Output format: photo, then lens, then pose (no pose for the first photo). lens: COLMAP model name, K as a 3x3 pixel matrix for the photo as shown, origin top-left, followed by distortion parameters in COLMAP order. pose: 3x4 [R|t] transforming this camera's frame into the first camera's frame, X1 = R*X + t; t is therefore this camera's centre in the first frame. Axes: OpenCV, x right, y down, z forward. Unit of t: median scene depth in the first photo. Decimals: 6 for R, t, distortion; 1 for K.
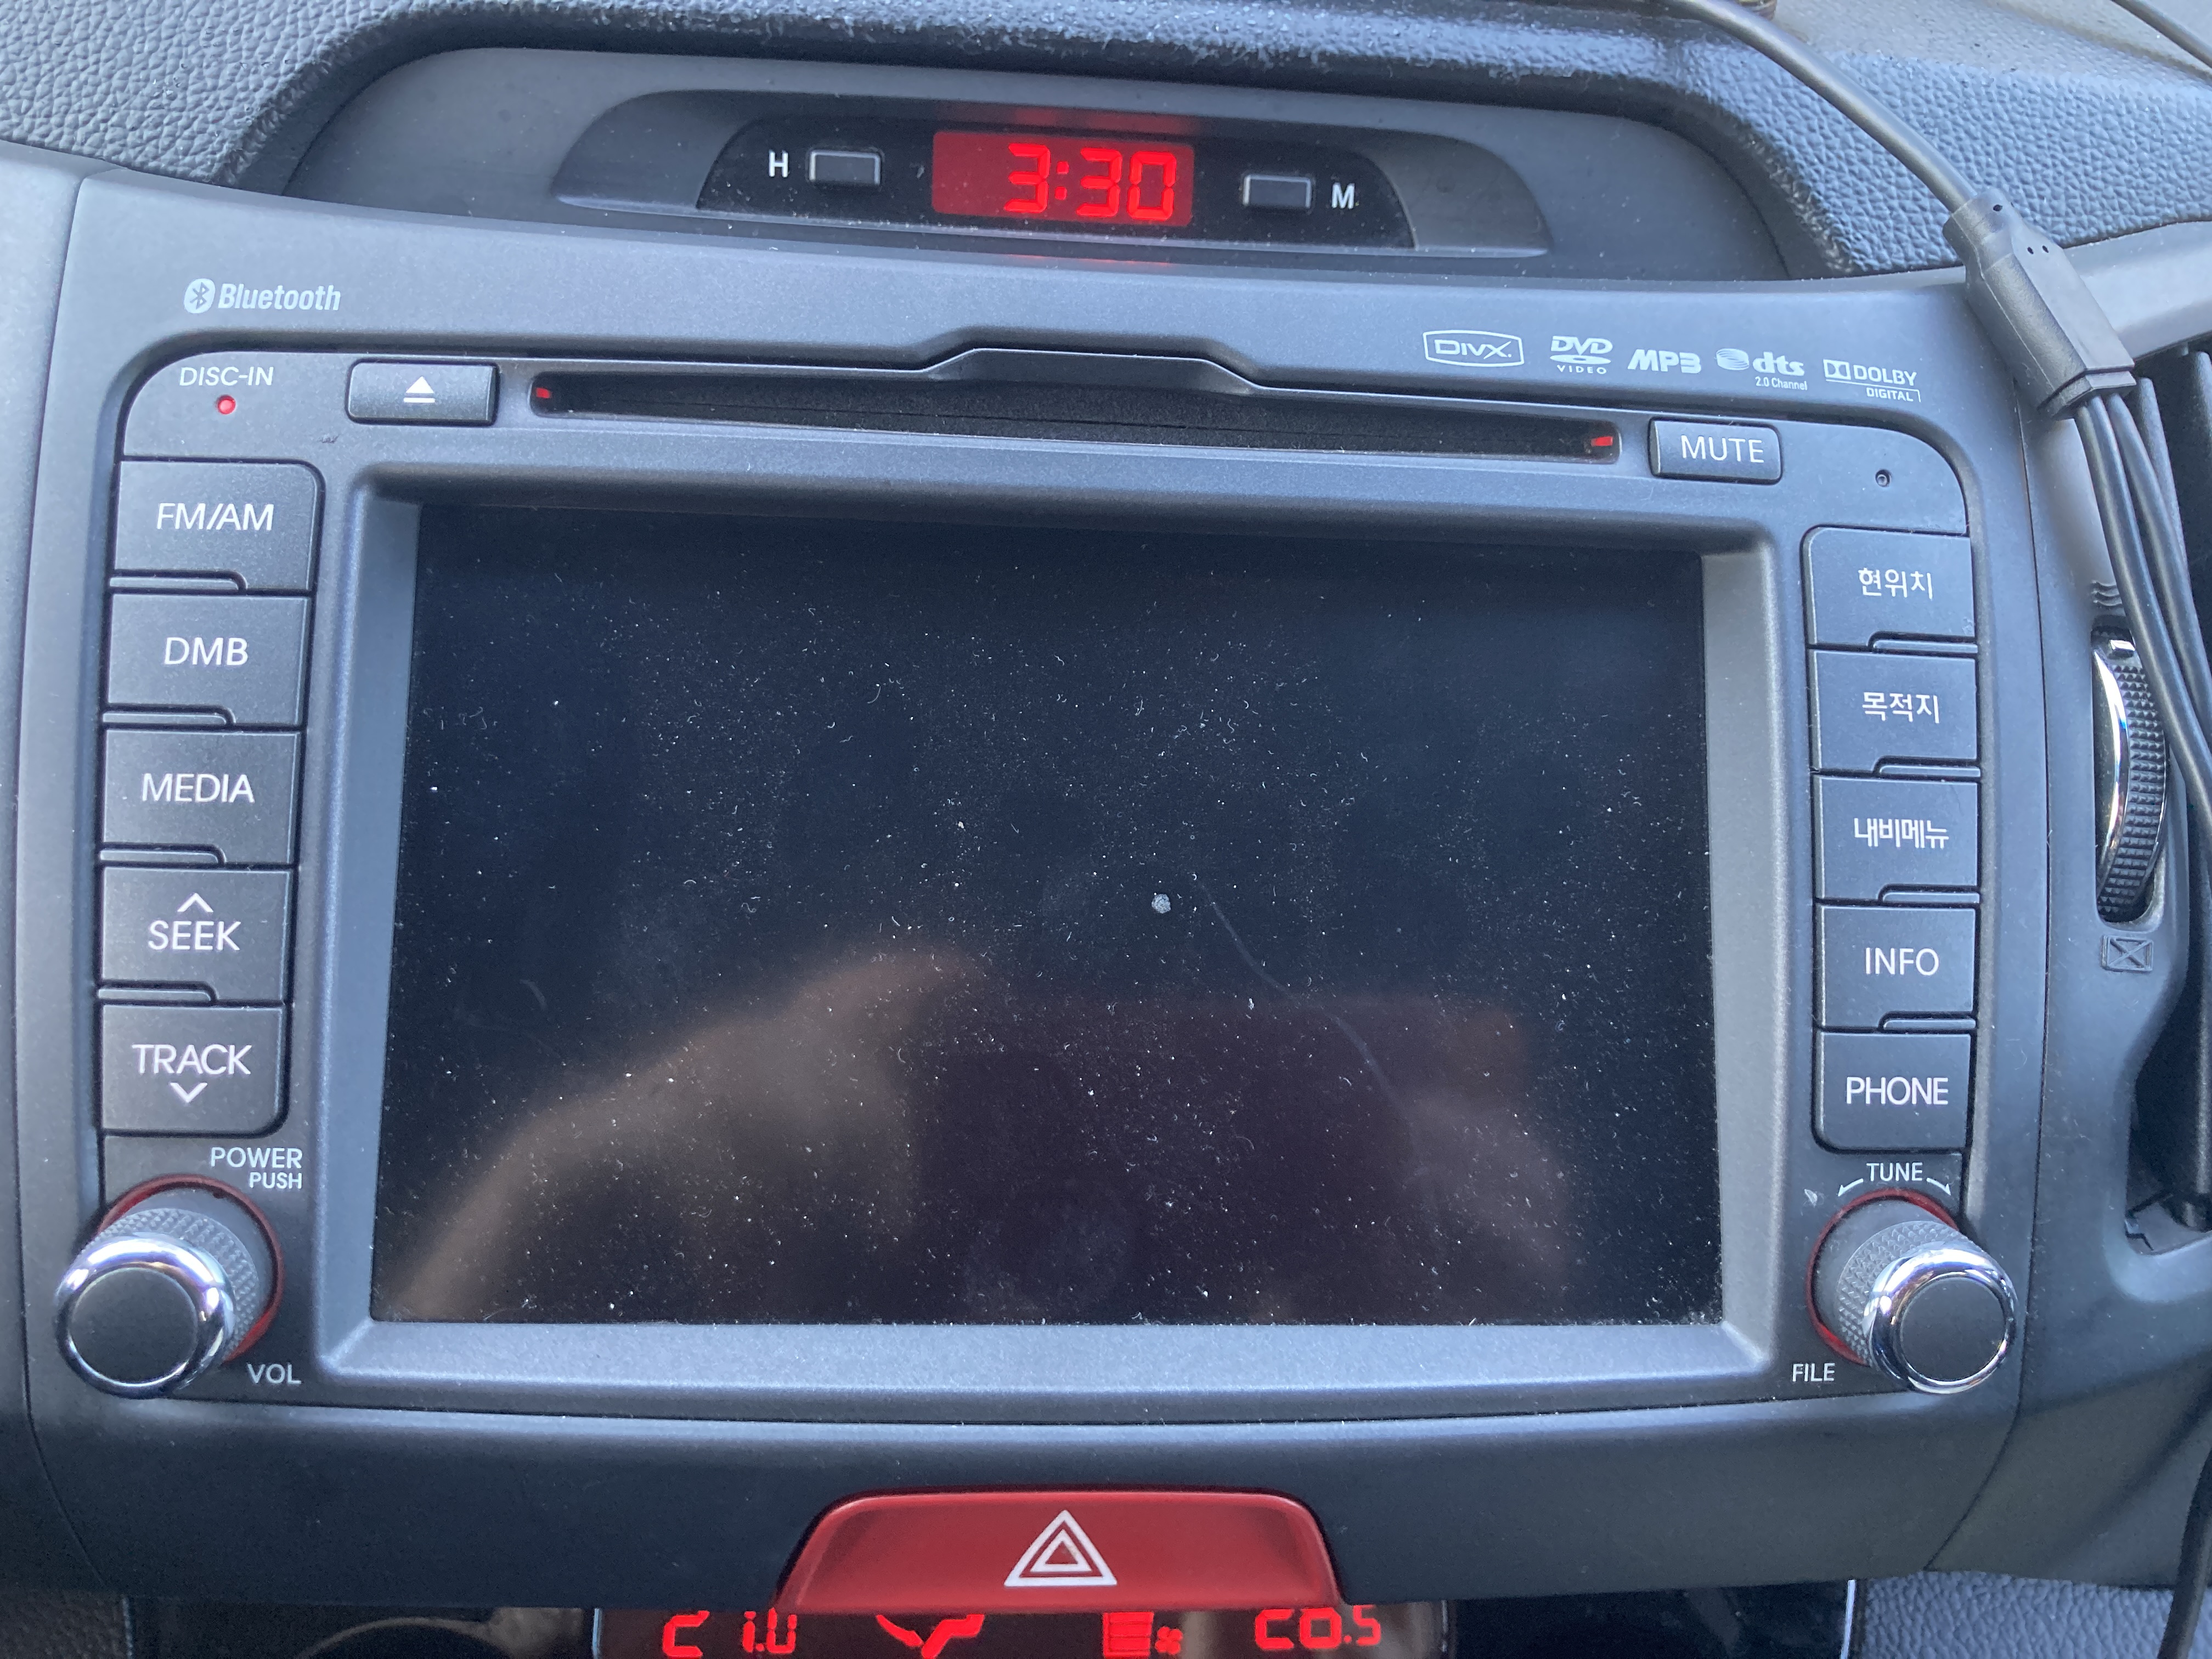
lens RADIAL K [[1796.1, 0, 1103.9], [0, 1796.1, 824.1], [0, 0, 1]] dist [-0.035792, 0.037574]
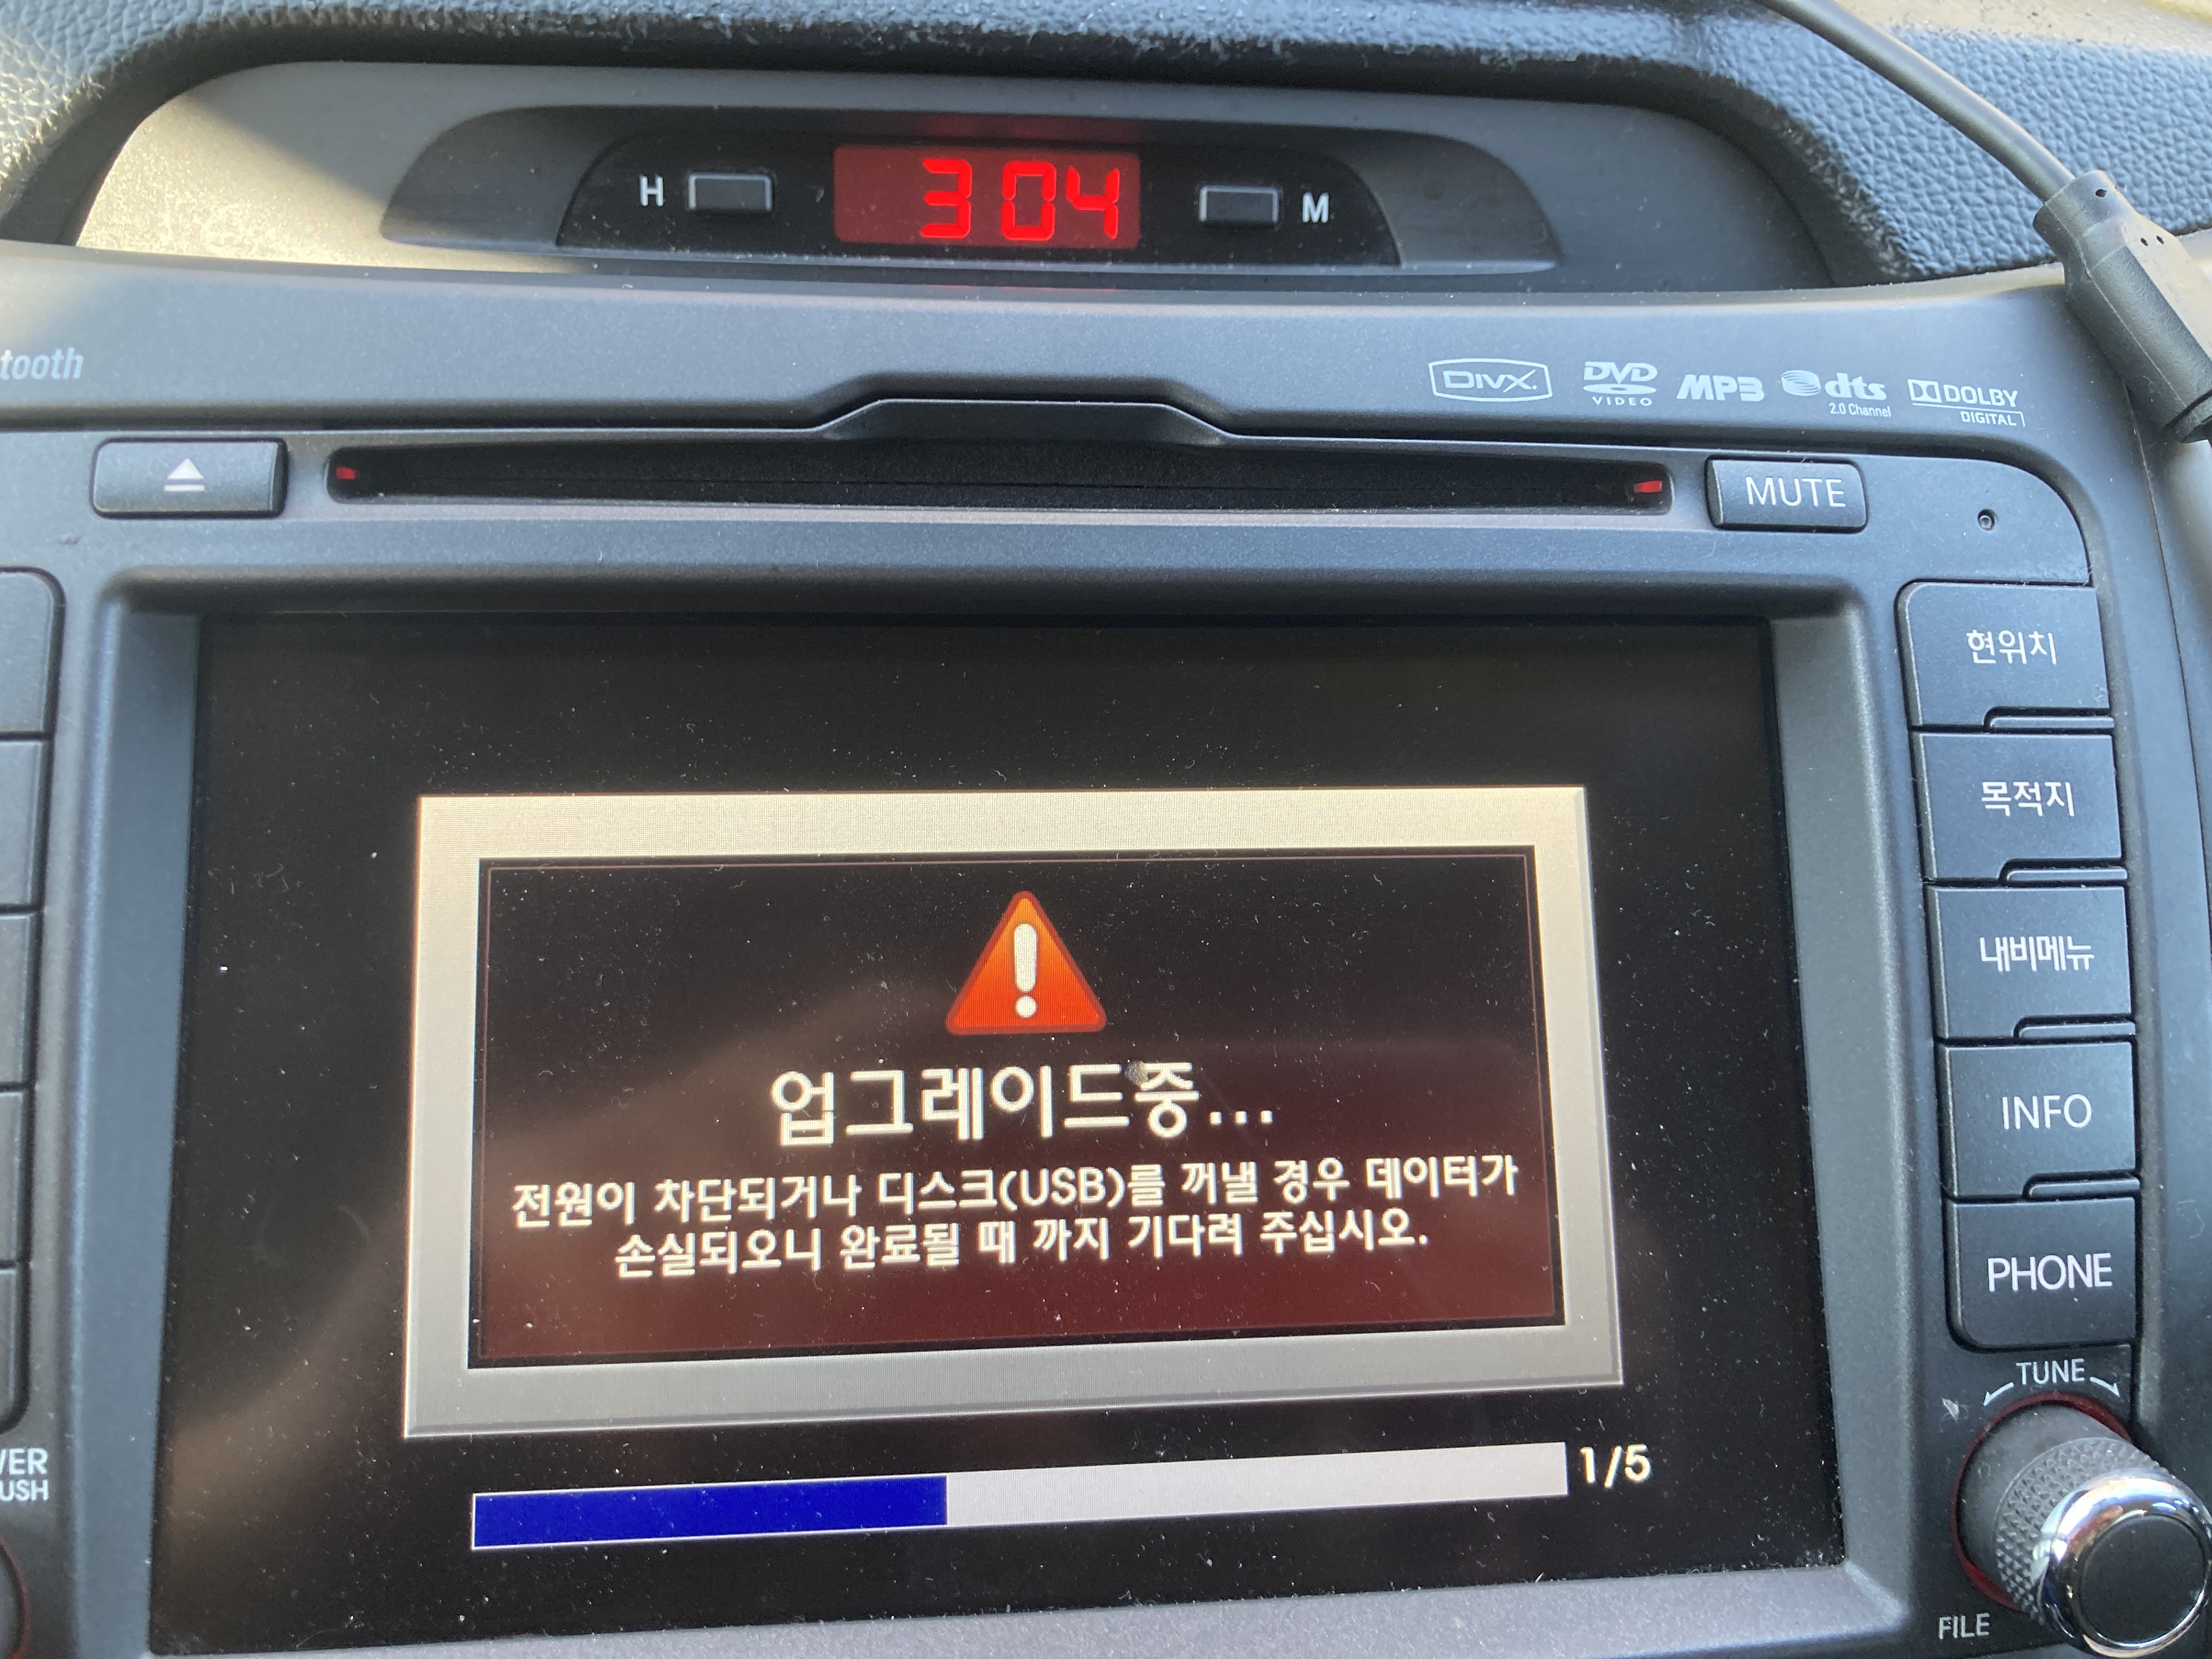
lens RADIAL K [[1796.1, 0, 1098.9], [0, 1796.1, 825.8], [0, 0, 1]] dist [-0.035792, 0.037574]
pose [[0.999169, -0.036725, 0.017679, 0.005408], [0.037109, 0.999071, -0.021888, -0.051254], [-0.016859, 0.022526, 0.999604, 0.191045]]
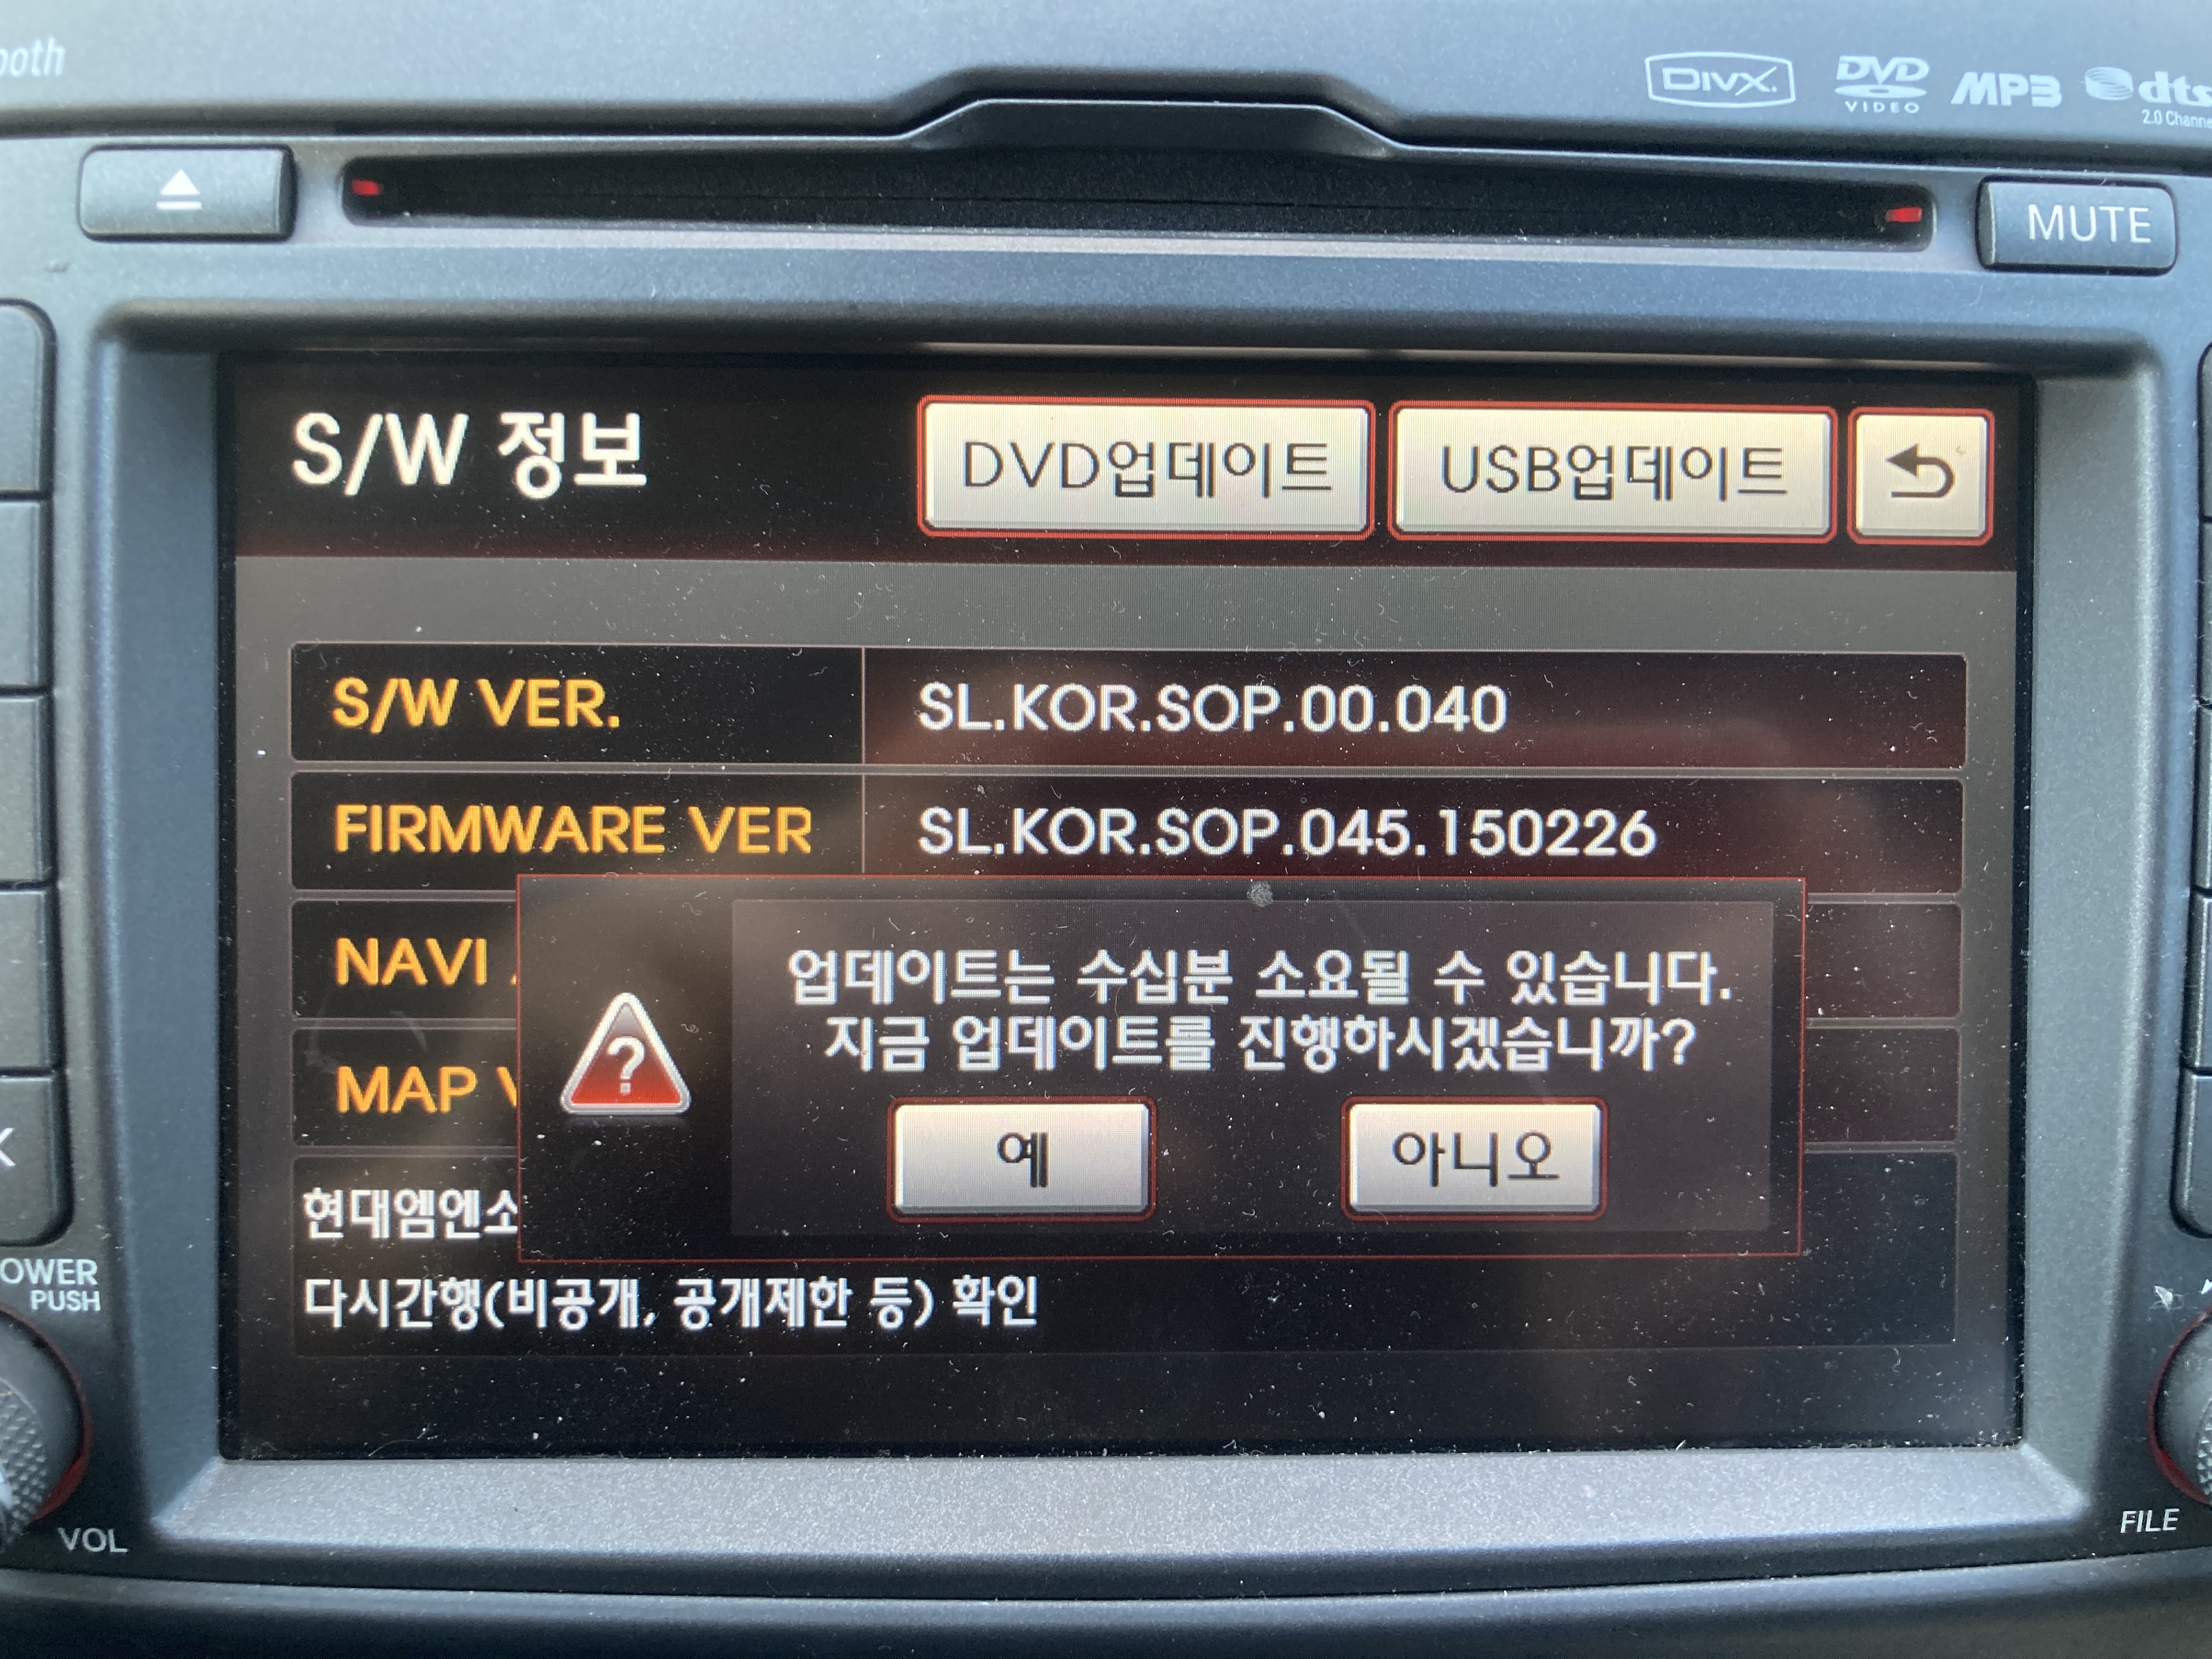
lens RADIAL K [[1796.1, 0, 1143.9], [0, 1796.1, 808.7], [0, 0, 1]] dist [-0.035792, 0.037574]
pose [[0.998481, -0.007076, -0.054632, 0.025006], [0.014707, 0.989964, 0.140555, -0.092986], [0.053089, -0.141145, 0.988564, 0.291238]]
